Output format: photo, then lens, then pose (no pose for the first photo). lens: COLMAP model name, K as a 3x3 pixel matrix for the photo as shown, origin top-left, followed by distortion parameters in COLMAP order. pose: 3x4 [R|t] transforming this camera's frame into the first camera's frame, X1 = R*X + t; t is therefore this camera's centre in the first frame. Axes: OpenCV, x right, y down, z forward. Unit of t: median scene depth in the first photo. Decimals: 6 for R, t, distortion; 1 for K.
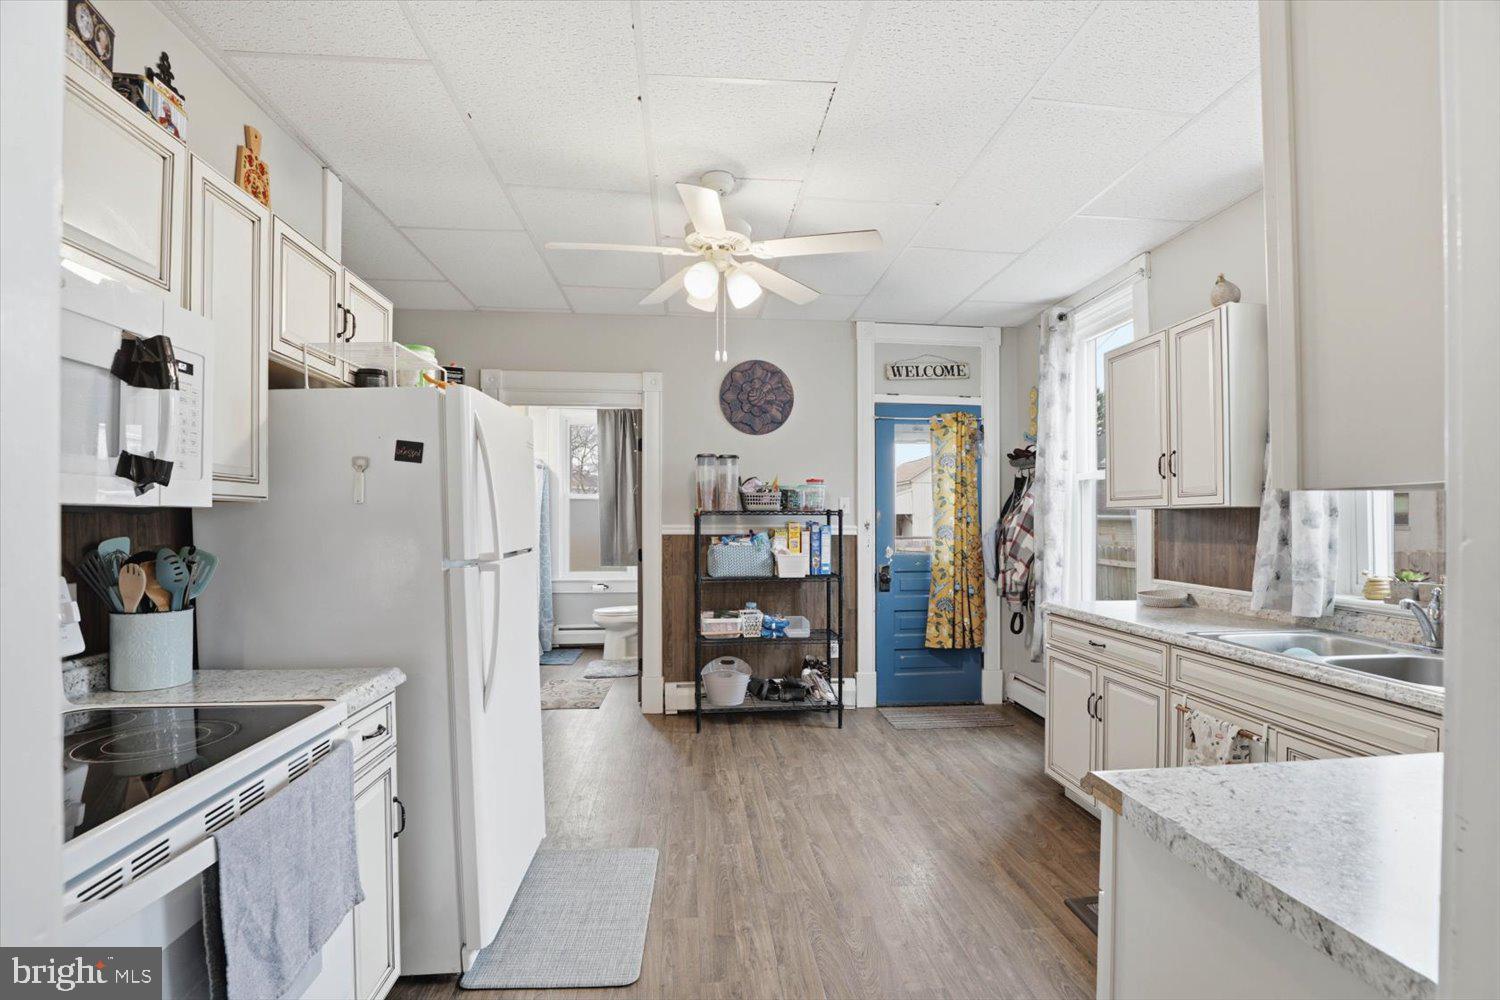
lens RADIAL K [[681.0, 0, 755.0], [0, 681.0, 518.6], [0, 0, 1]] dist [-0.029400, 0.001332]
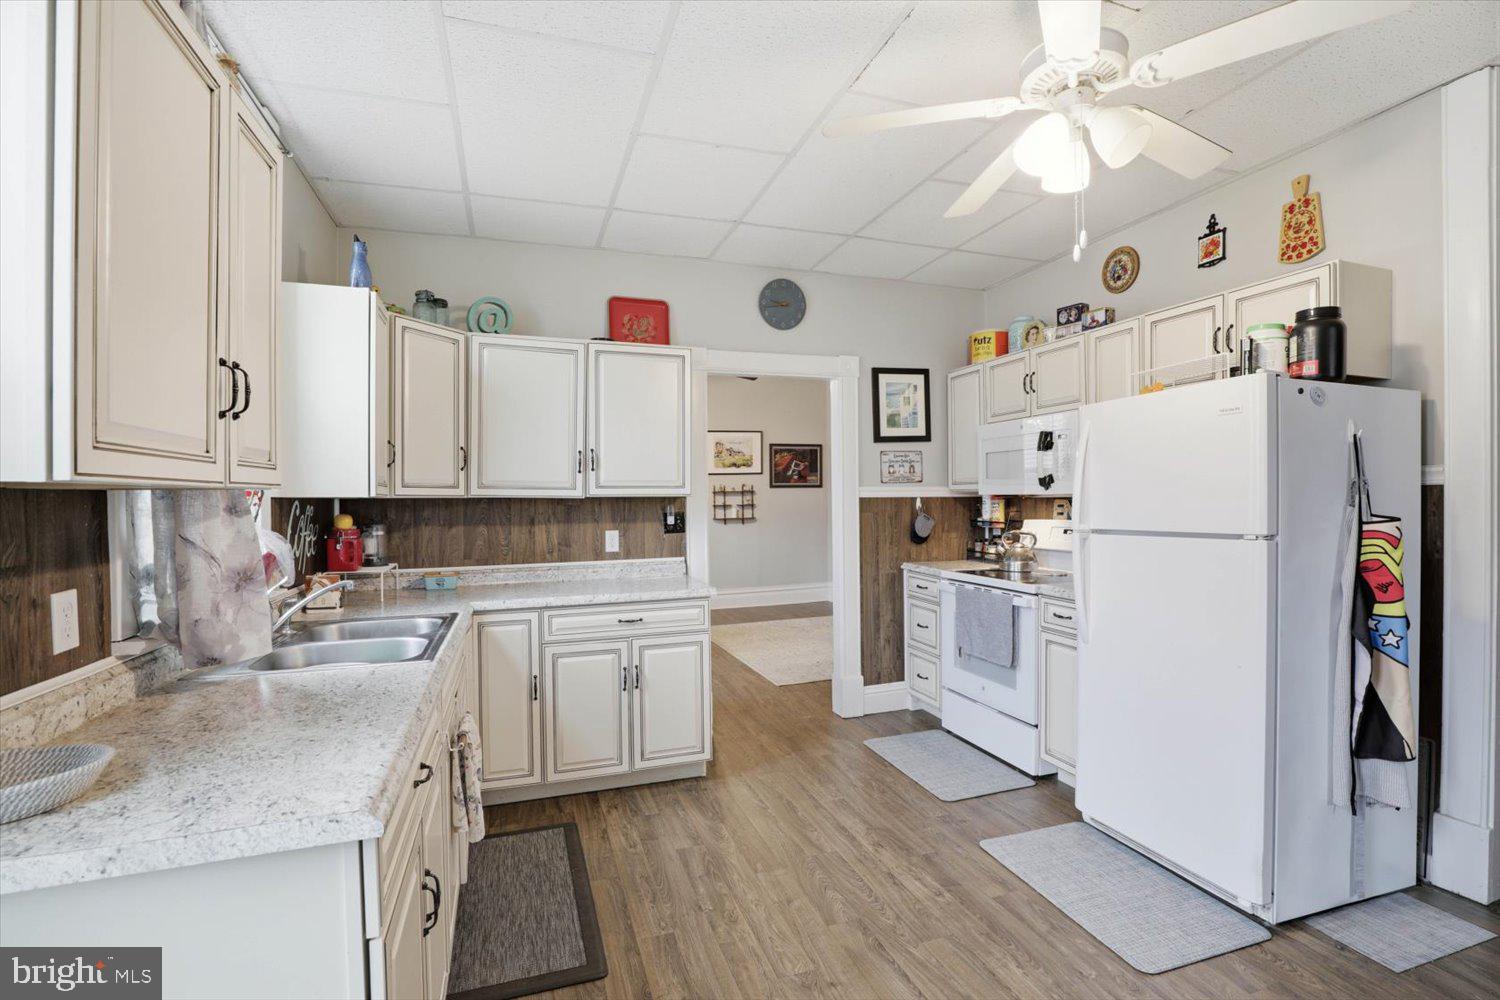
lens RADIAL K [[685.5, 0, 749.6], [0, 685.5, 506.0], [0, 0, 1]] dist [-0.028432, 0.000157]
pose [[-0.976256, 0.011881, -0.216296, 0.288593], [0.010003, 0.999902, 0.009777, -0.004074], [0.216391, 0.007382, -0.976279, 1.146290]]
